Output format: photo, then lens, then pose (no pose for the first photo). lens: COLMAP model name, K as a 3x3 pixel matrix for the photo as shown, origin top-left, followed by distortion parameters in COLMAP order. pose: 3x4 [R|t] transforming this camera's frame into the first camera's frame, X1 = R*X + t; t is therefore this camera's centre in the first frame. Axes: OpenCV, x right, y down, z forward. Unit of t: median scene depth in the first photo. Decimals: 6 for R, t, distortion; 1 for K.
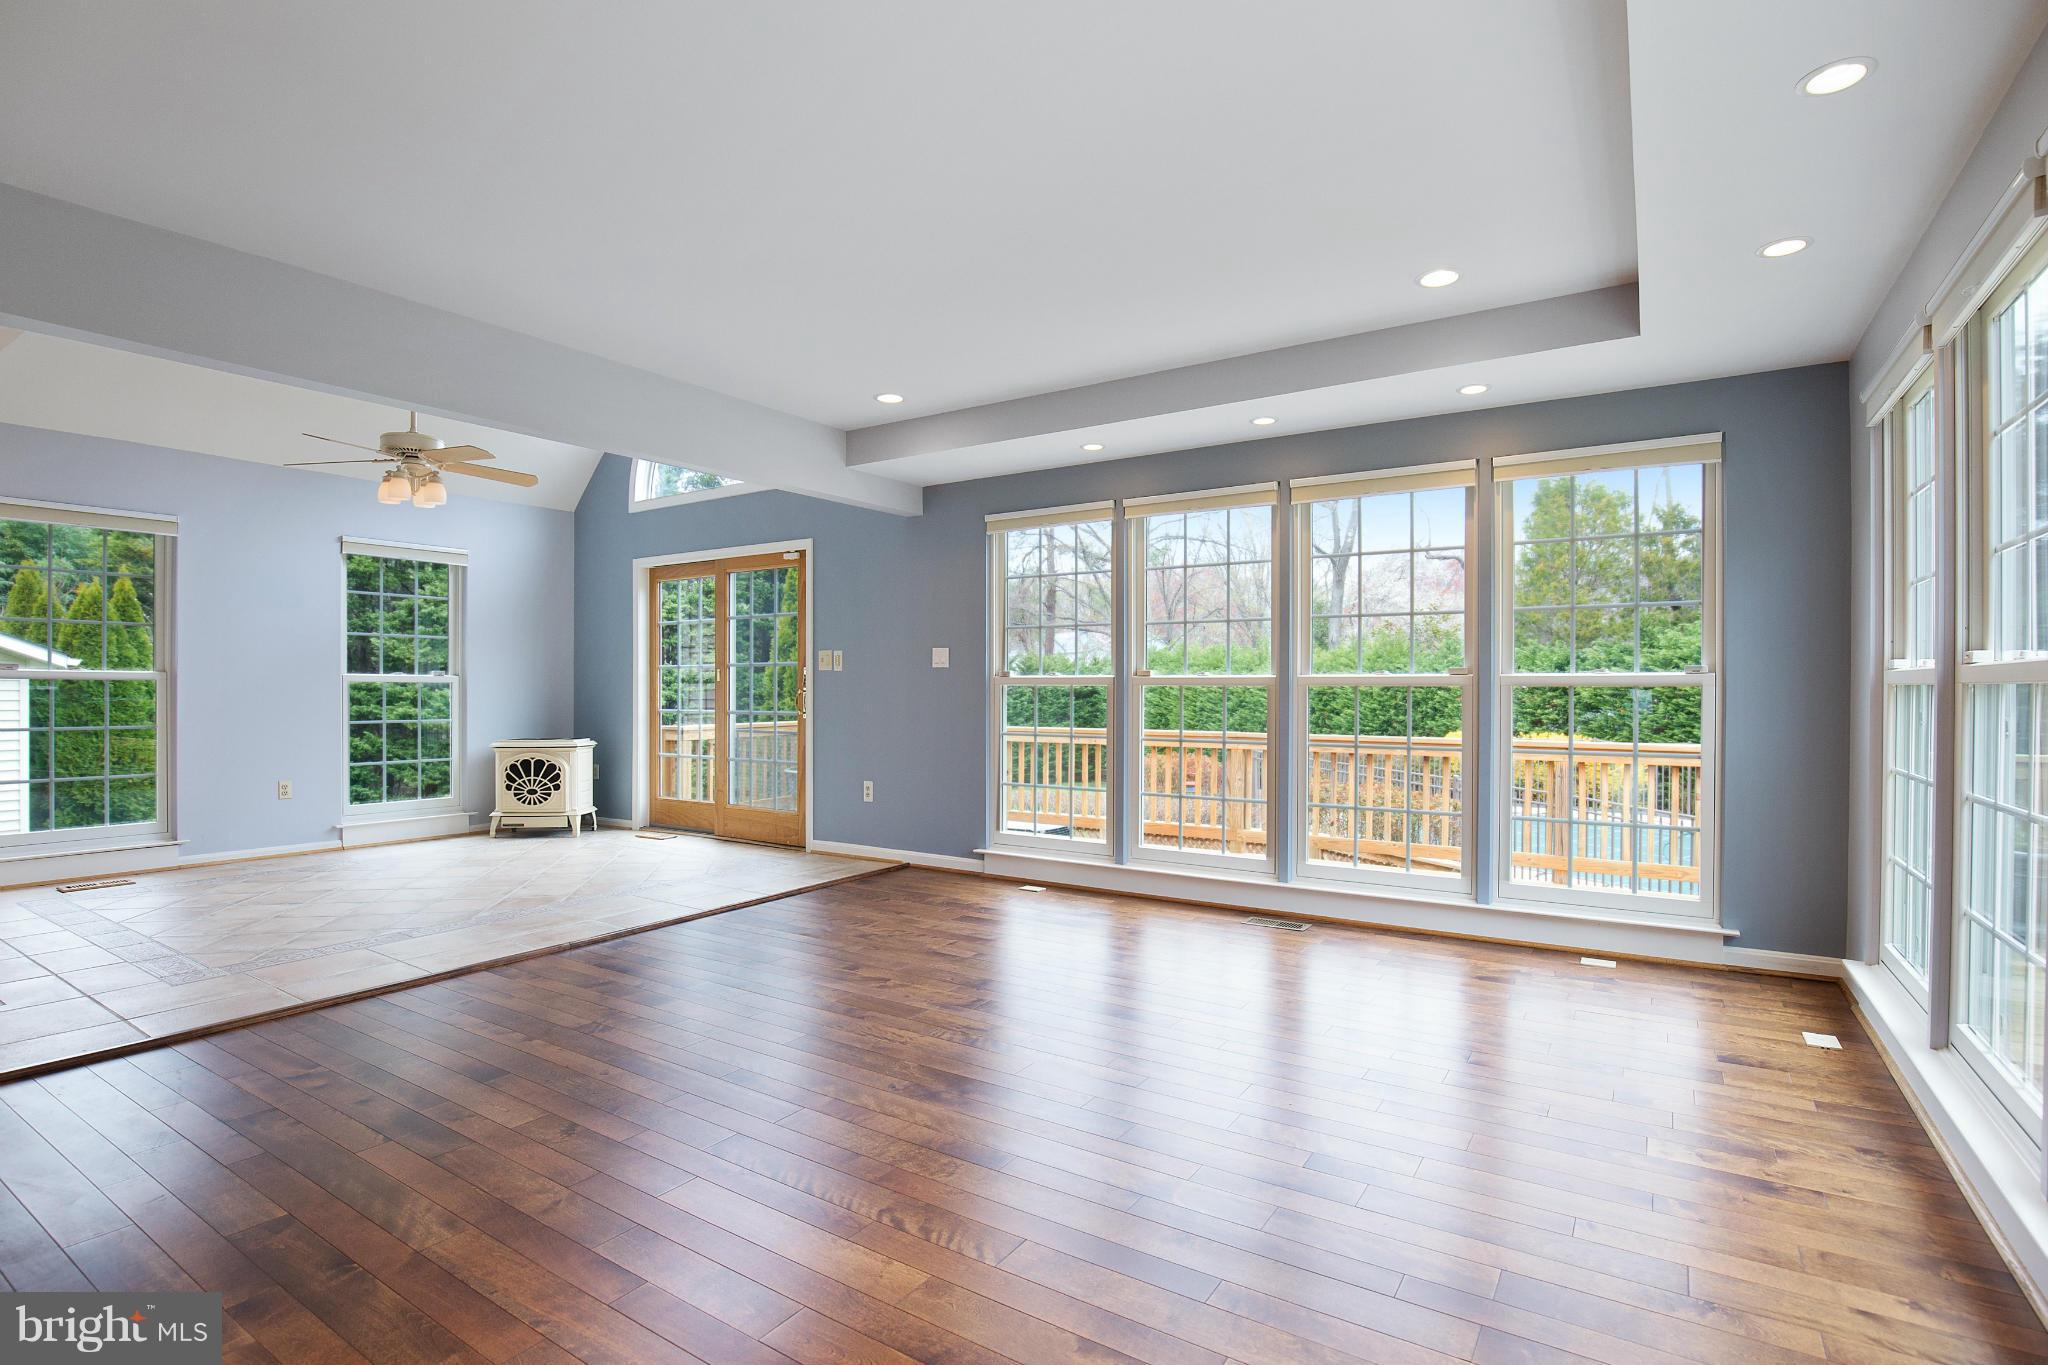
lens RADIAL K [[944.5, 0, 1011.1], [0, 944.5, 700.1], [0, 0, 1]] dist [-0.022637, 0.004400]
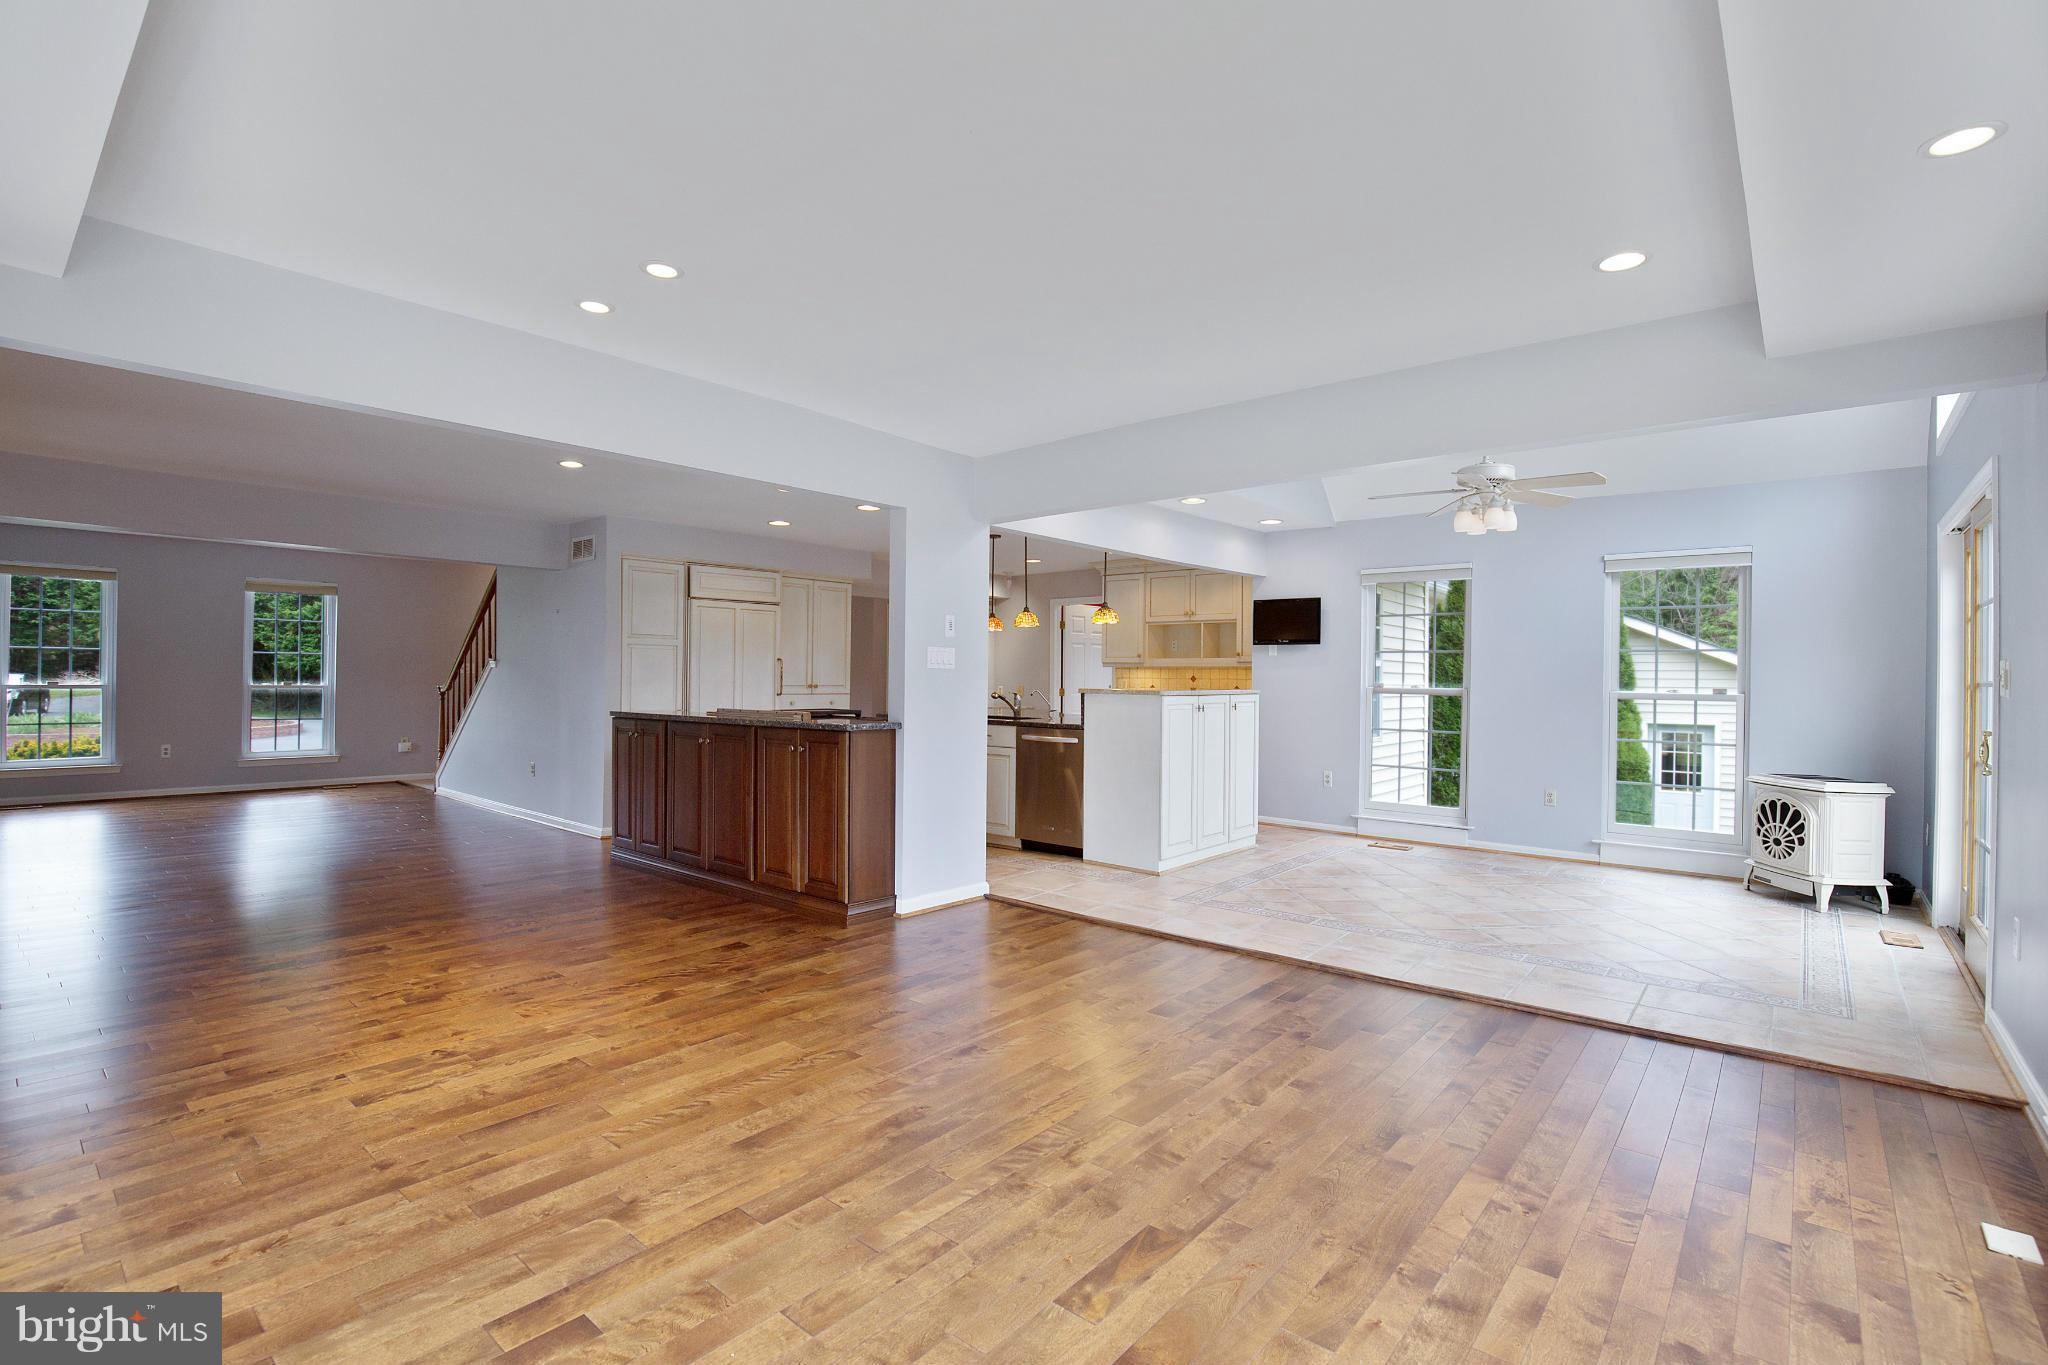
lens RADIAL K [[975.8, 0, 1064.3], [0, 975.8, 674.8], [0, 0, 1]] dist [-0.029667, 0.002125]
pose [[-0.082352, -0.003364, -0.996598, 0.392710], [-0.023678, 0.999719, -0.001418, -0.031912], [0.996322, 0.023480, -0.082408, 0.512445]]
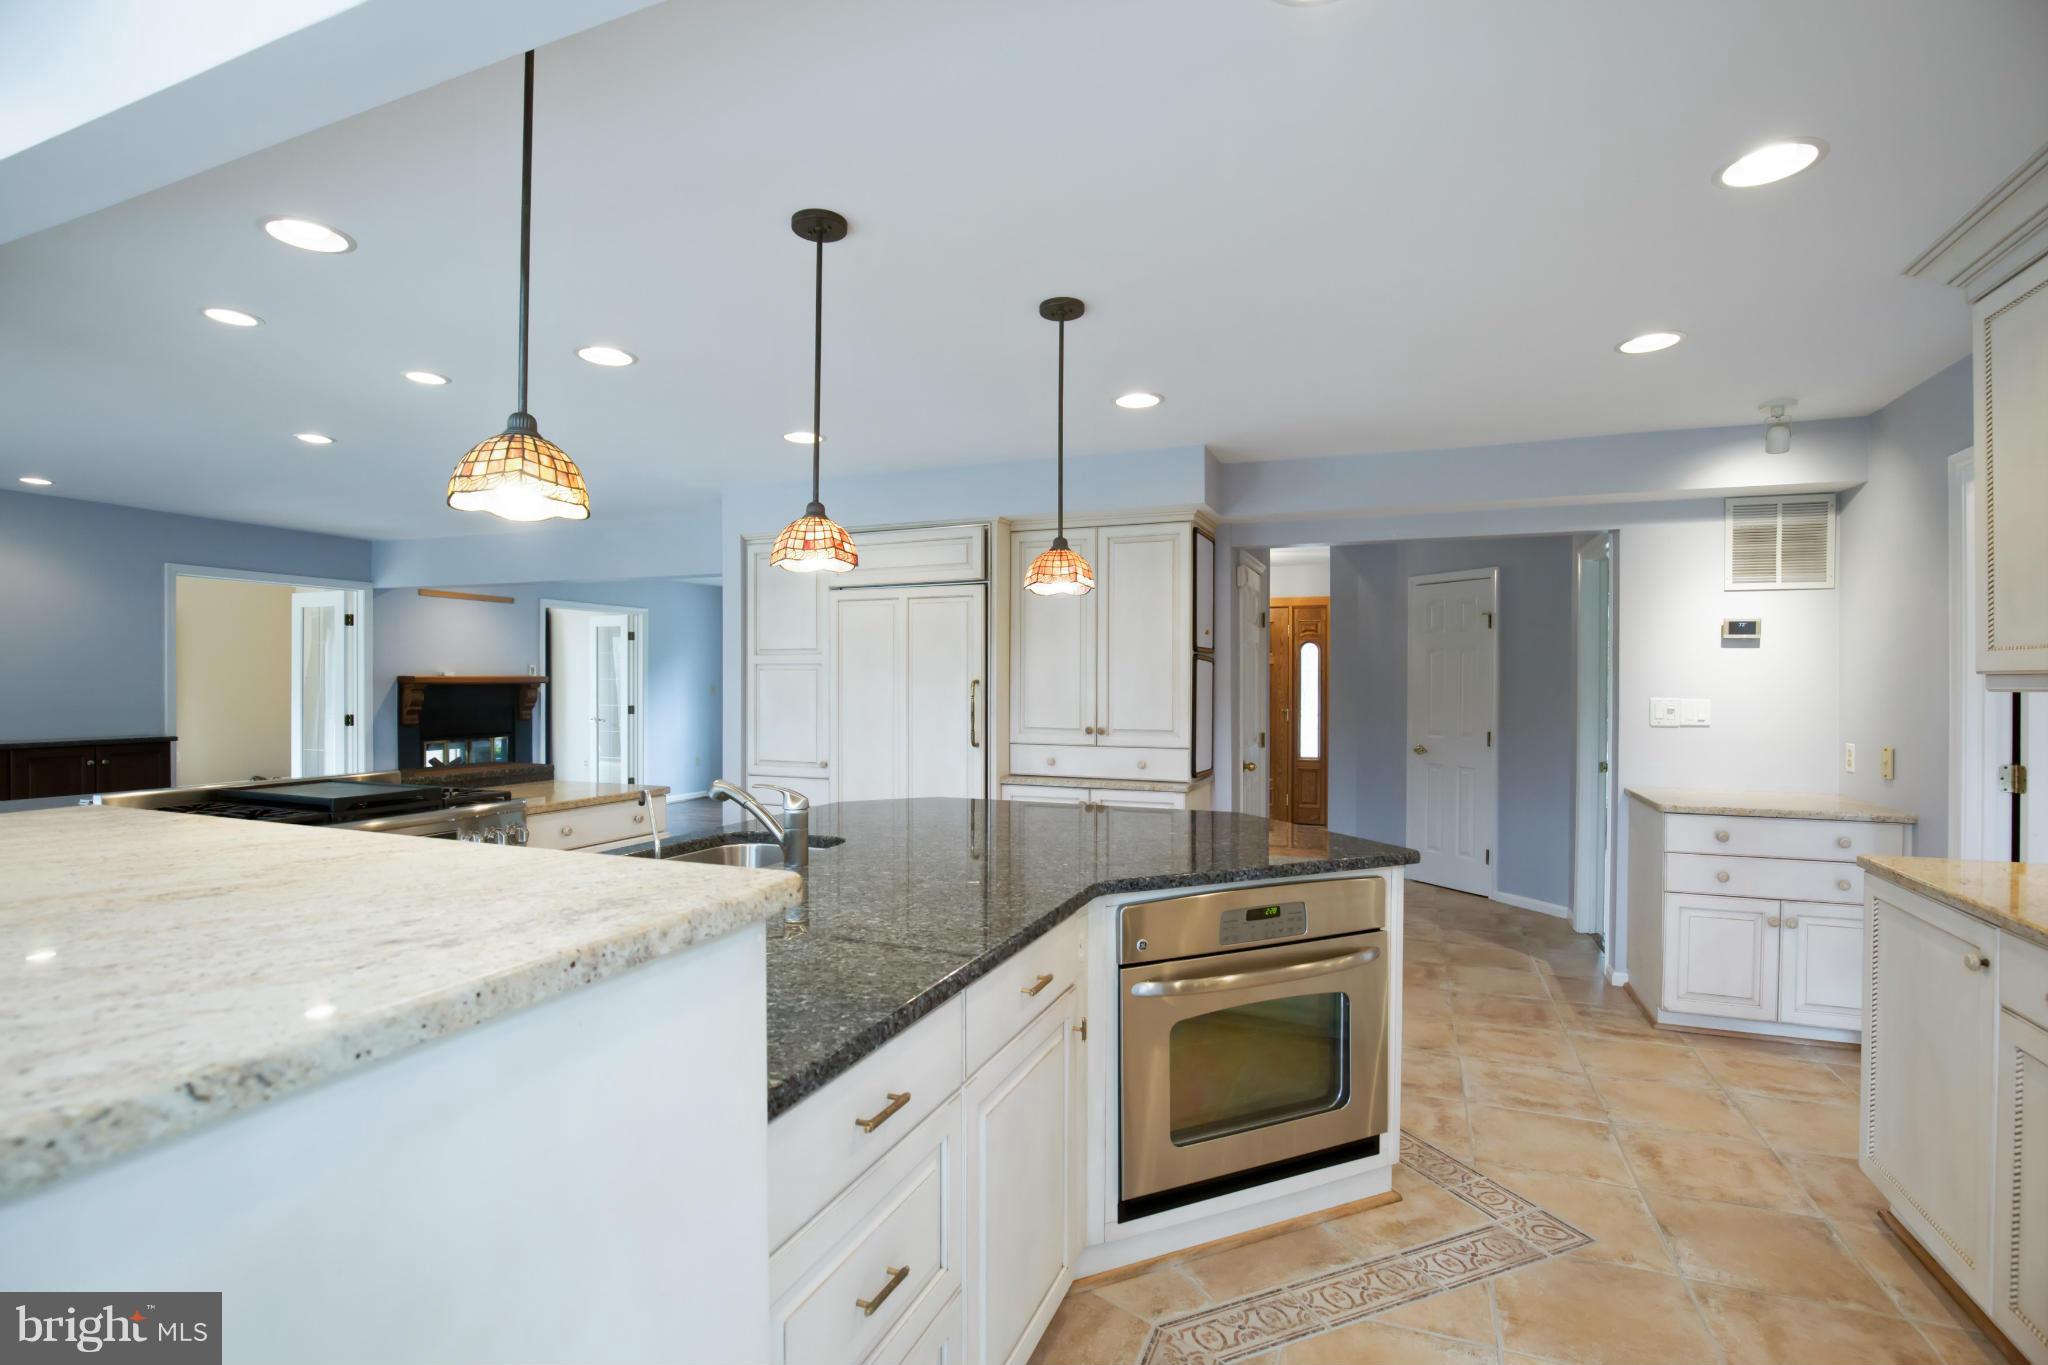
lens RADIAL K [[944.5, 0, 1026.8], [0, 944.5, 683.5], [0, 0, 1]] dist [-0.022637, 0.004400]
pose [[-0.980055, -0.004148, -0.198683, -0.844732], [-0.007078, 0.999876, 0.014038, -0.056615], [0.198600, 0.015164, -0.979963, 0.711874]]
